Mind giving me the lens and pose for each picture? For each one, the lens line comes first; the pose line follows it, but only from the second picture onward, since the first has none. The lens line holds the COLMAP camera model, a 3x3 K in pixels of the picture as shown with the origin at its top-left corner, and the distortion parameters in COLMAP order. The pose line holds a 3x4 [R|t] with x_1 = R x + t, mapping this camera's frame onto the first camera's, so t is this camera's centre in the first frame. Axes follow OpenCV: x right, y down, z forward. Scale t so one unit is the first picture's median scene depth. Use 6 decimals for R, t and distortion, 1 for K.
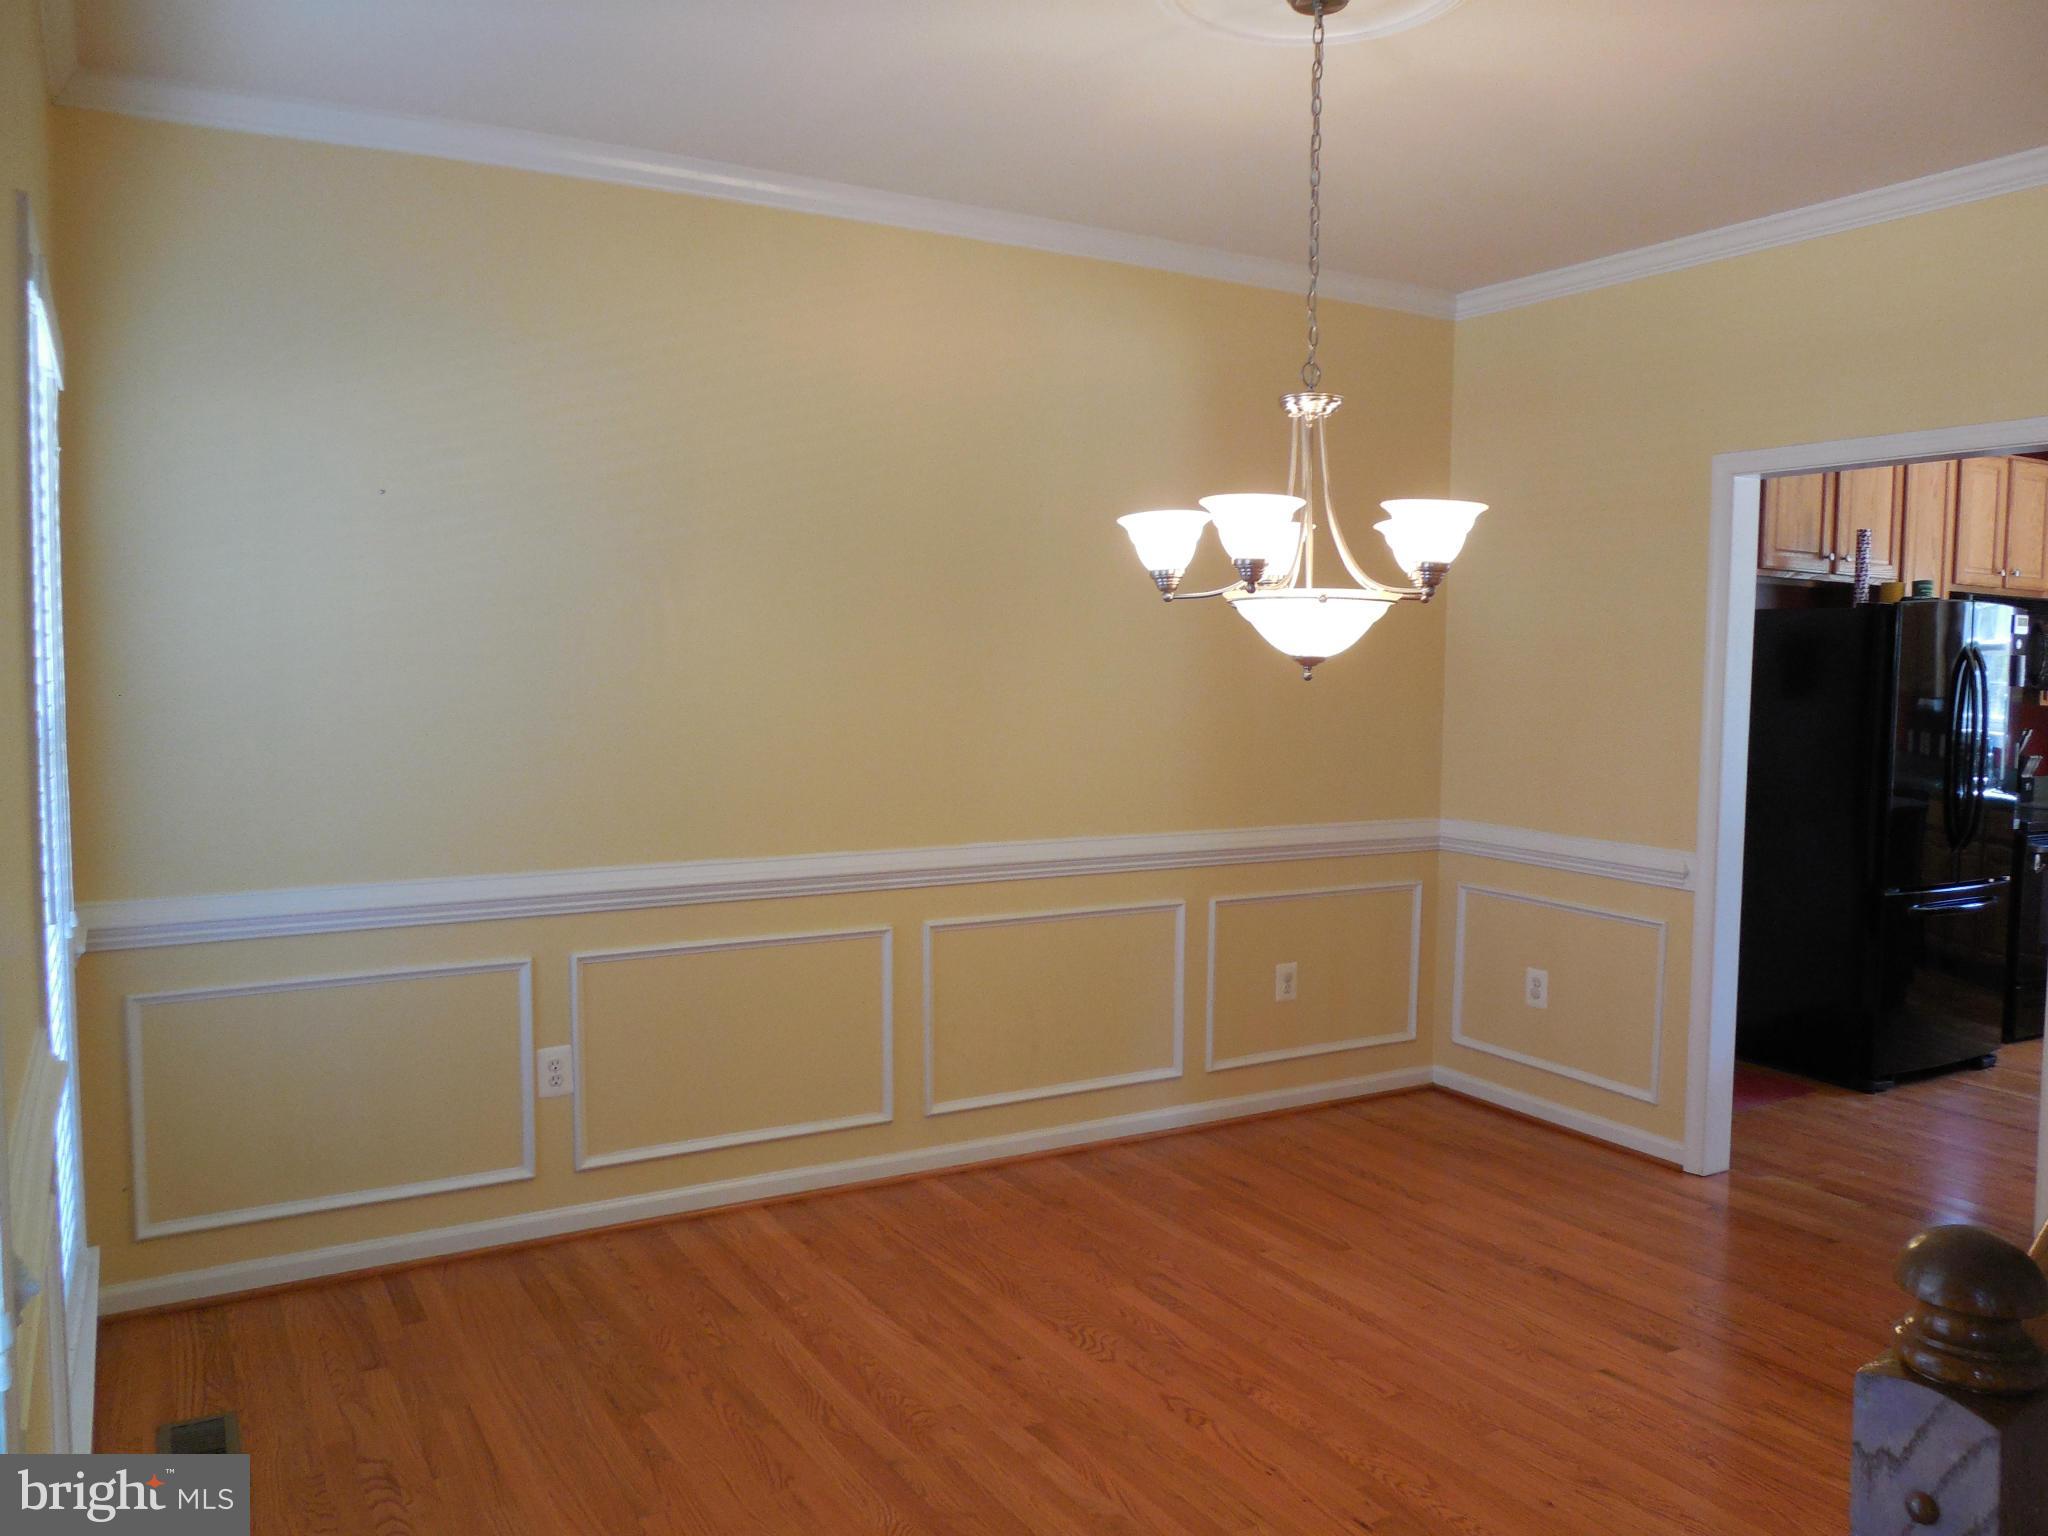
lens RADIAL K [[1586.0, 0, 1052.6], [0, 1586.0, 771.3], [0, 0, 1]] dist [-0.115599, 0.122992]
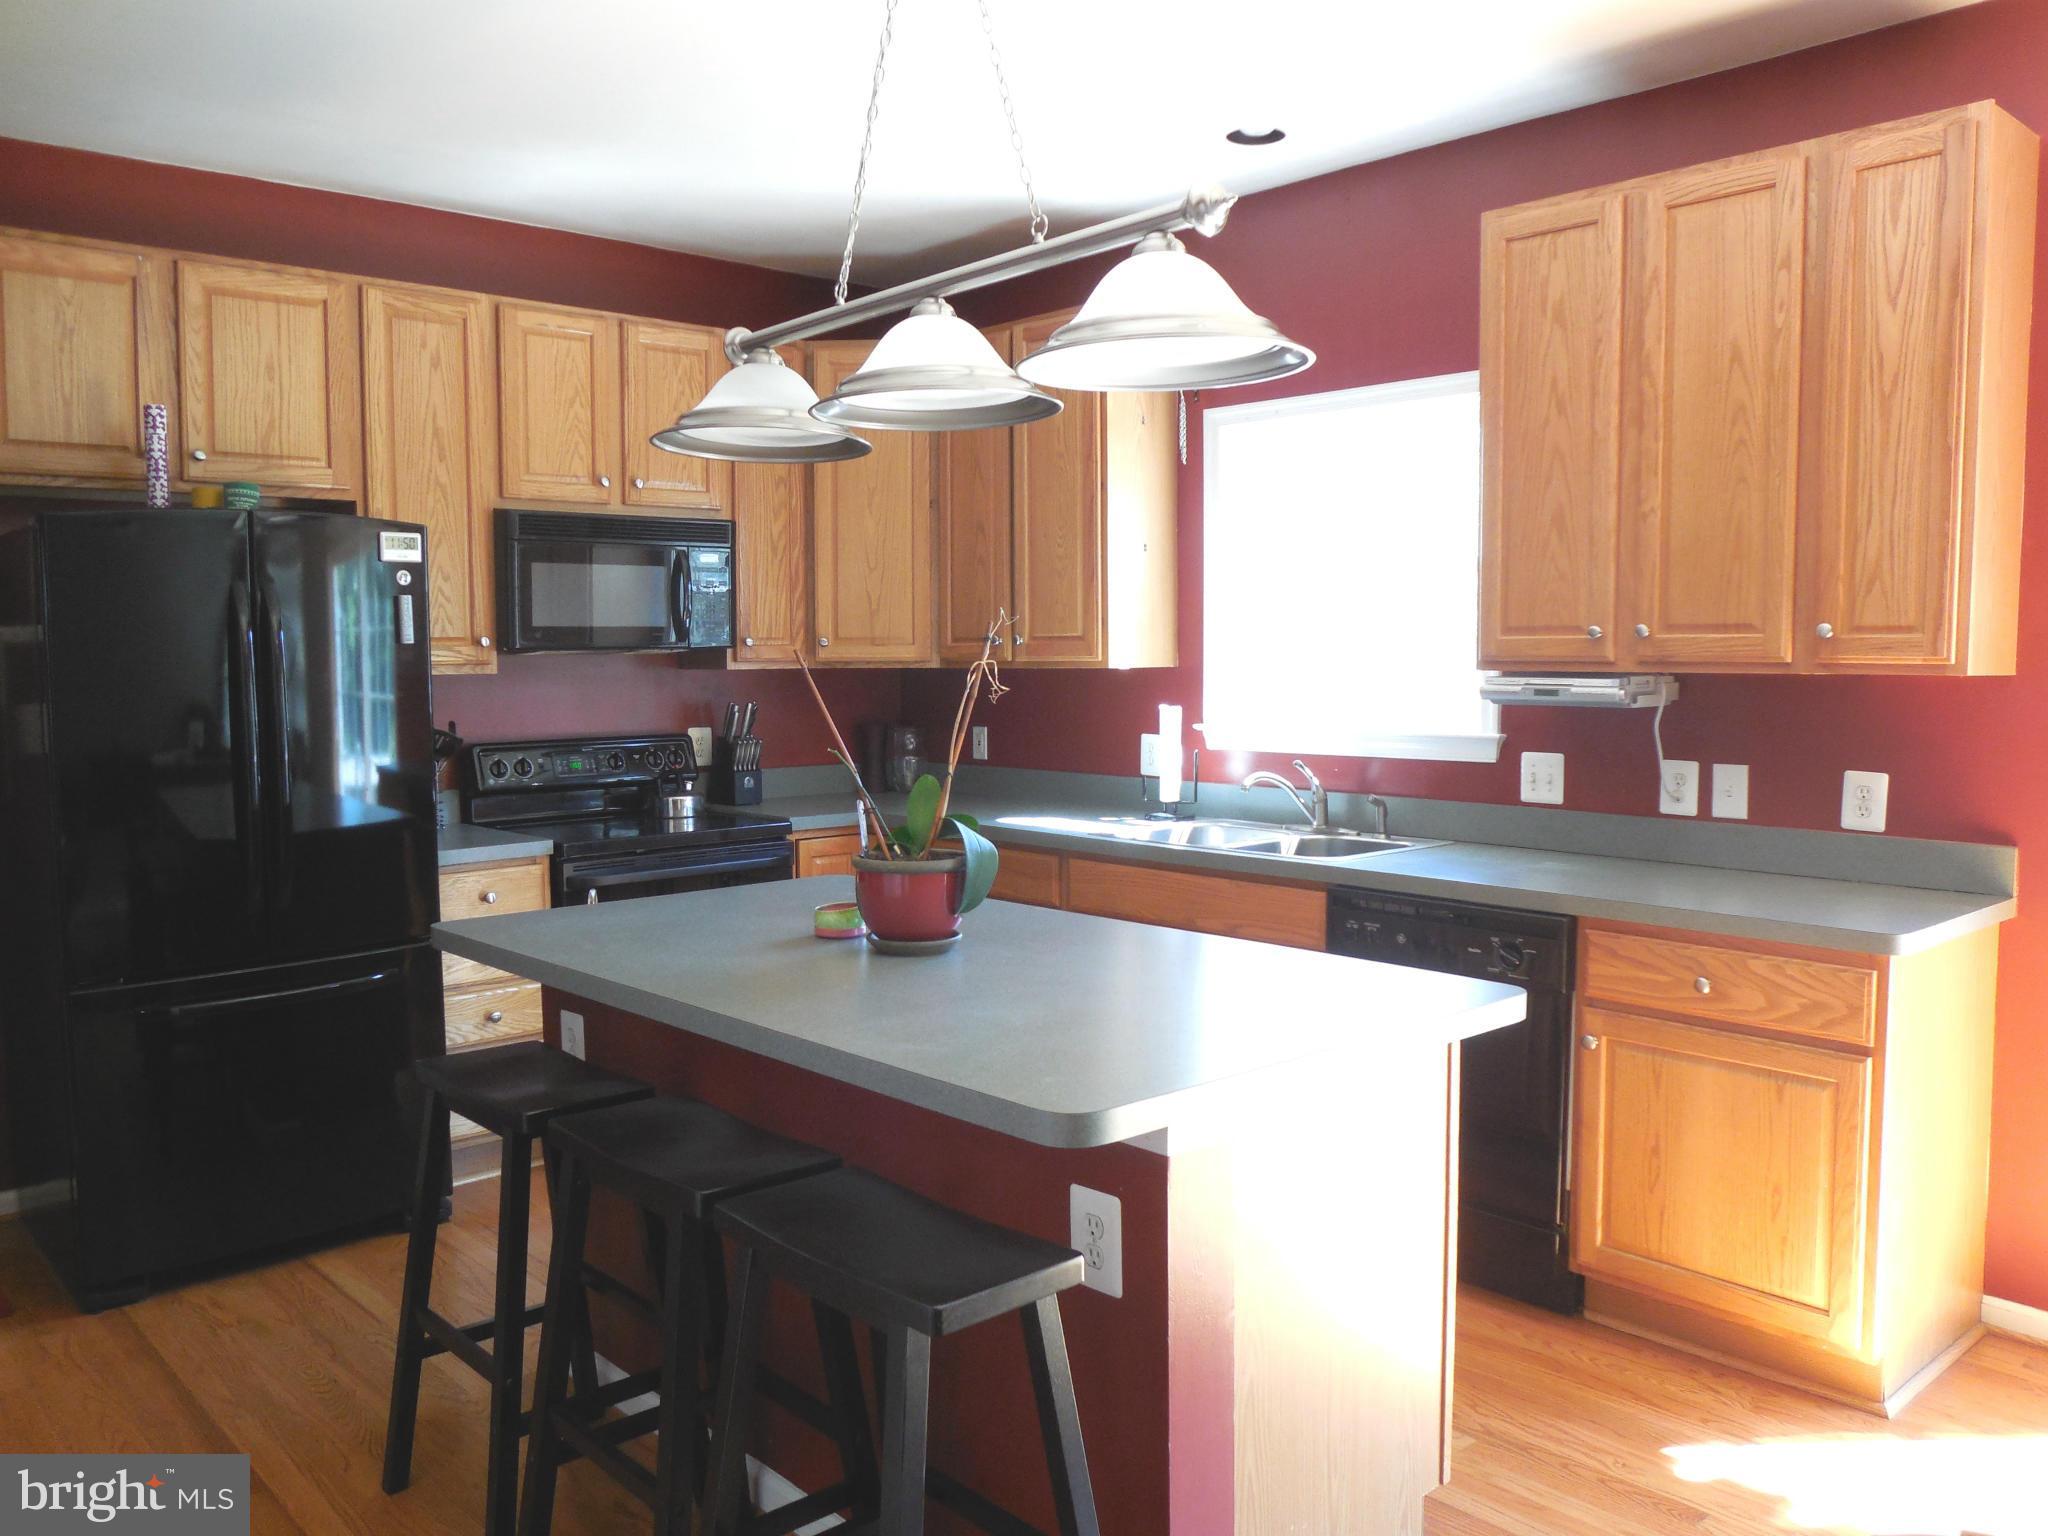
lens RADIAL K [[1586.0, 0, 1052.6], [0, 1586.0, 771.3], [0, 0, 1]] dist [-0.115599, 0.122992]
pose [[0.975699, -0.034371, 0.216405, 0.655507], [0.032100, 0.999387, 0.014003, -0.001276], [-0.216753, -0.006716, 0.976203, 0.263677]]
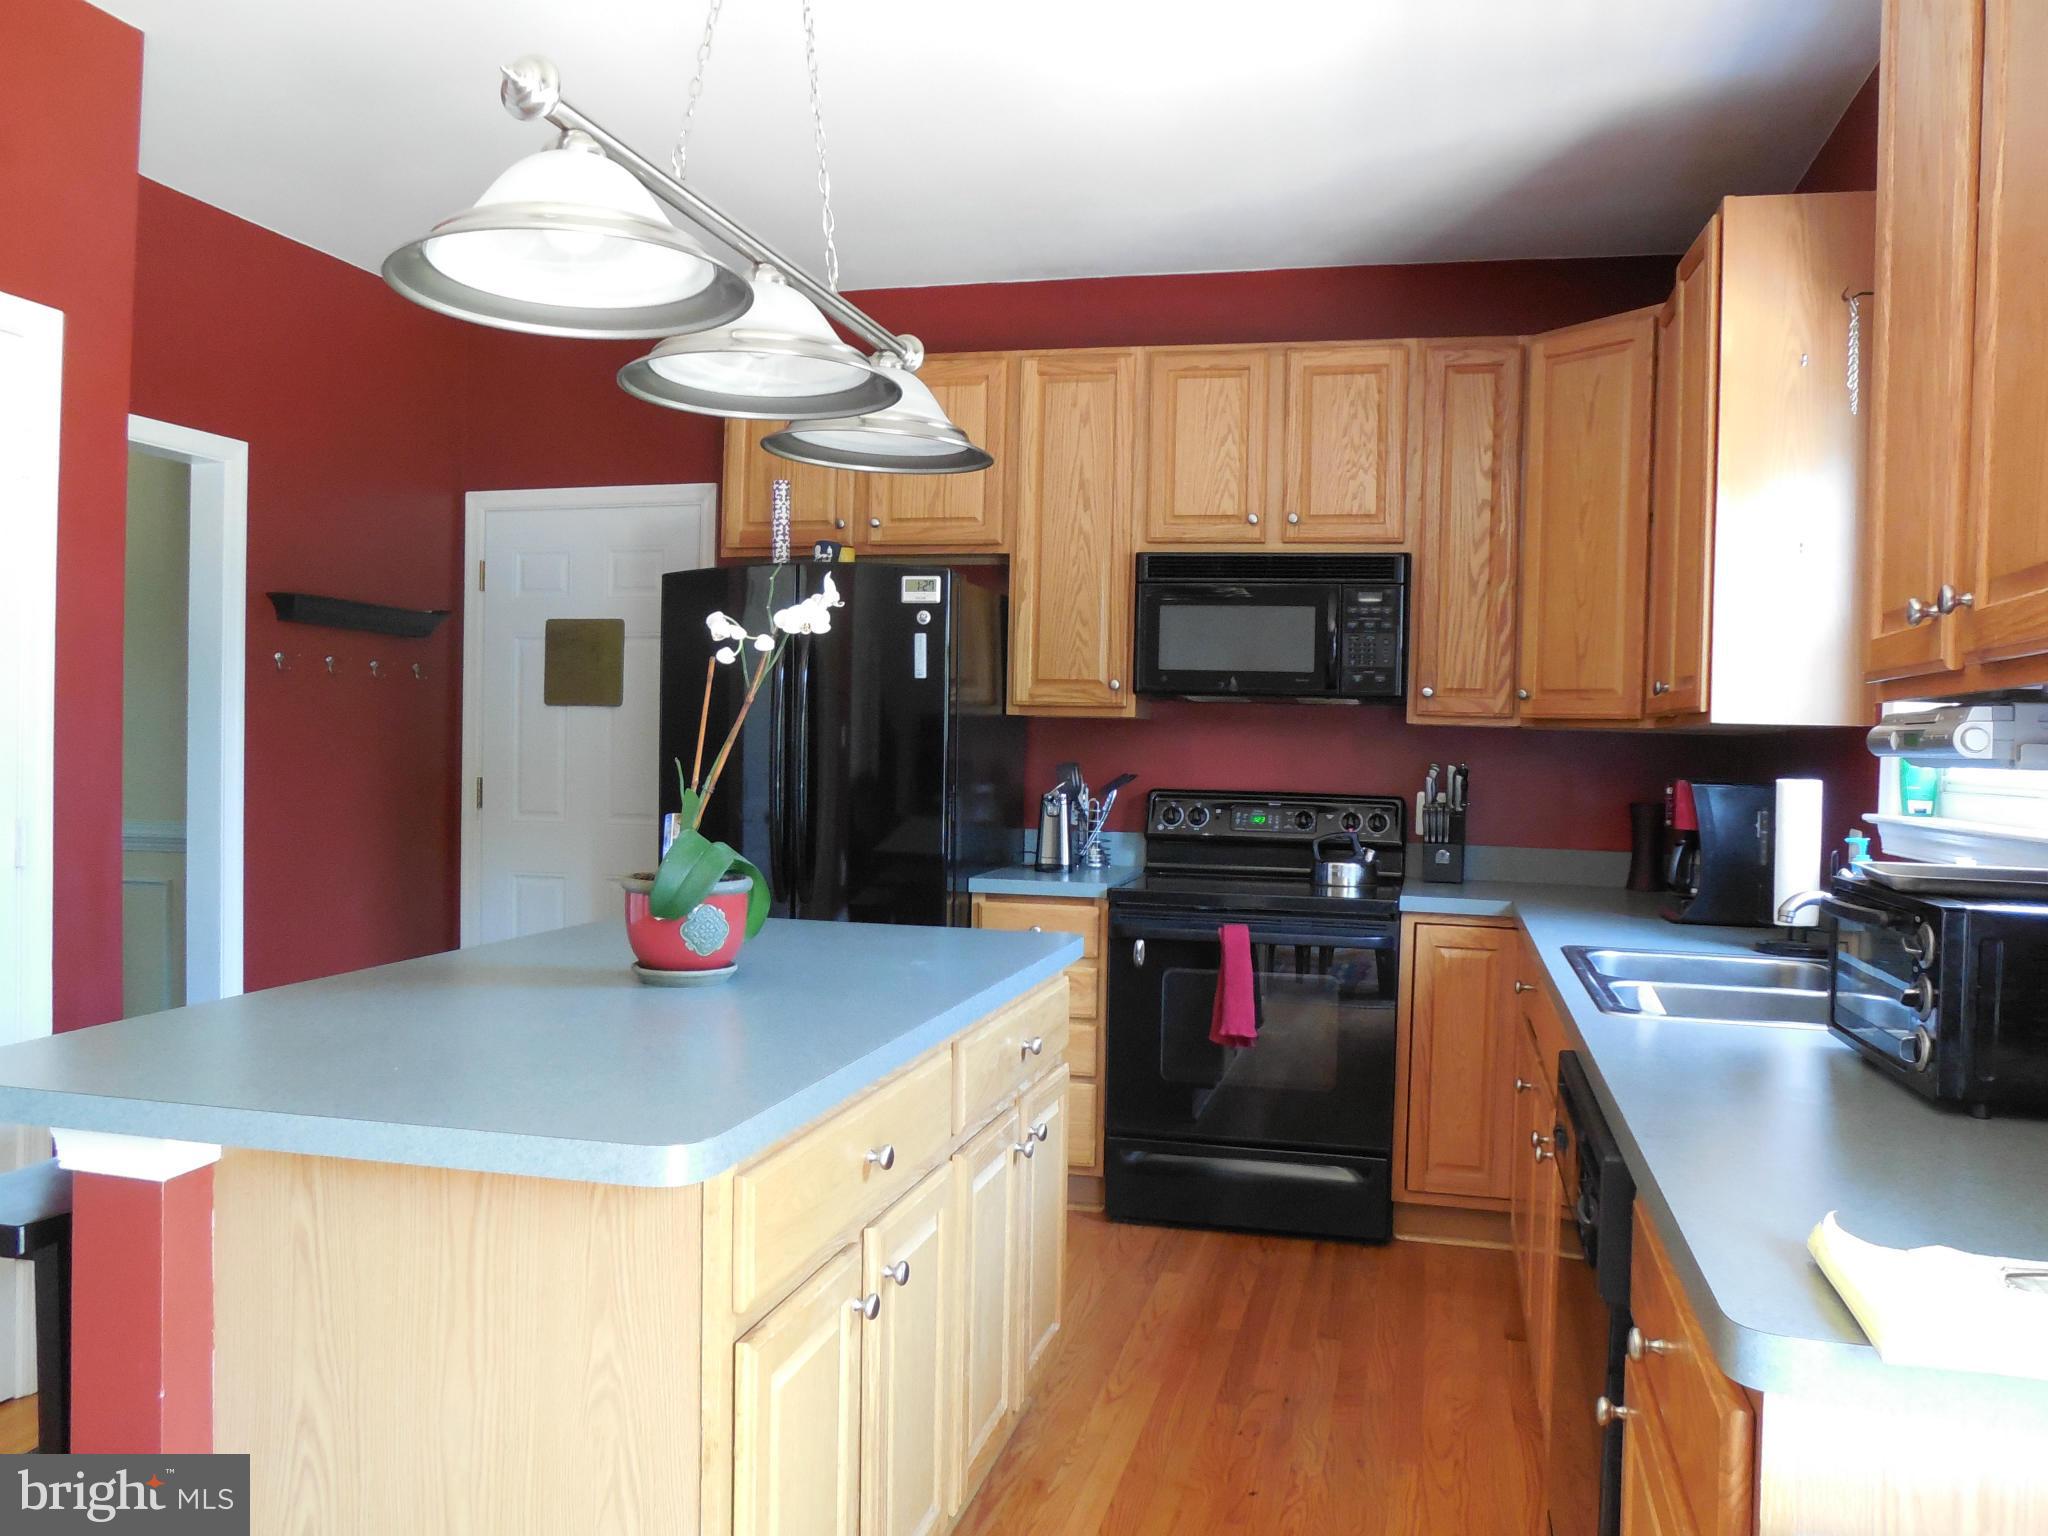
lens RADIAL K [[1586.0, 0, 1052.6], [0, 1586.0, 771.3], [0, 0, 1]] dist [-0.115599, 0.122992]
pose [[0.716467, 0.021295, -0.697295, 1.029309], [-0.064157, 0.997309, -0.035464, 0.008549], [0.694664, 0.070145, 0.715906, 0.462845]]
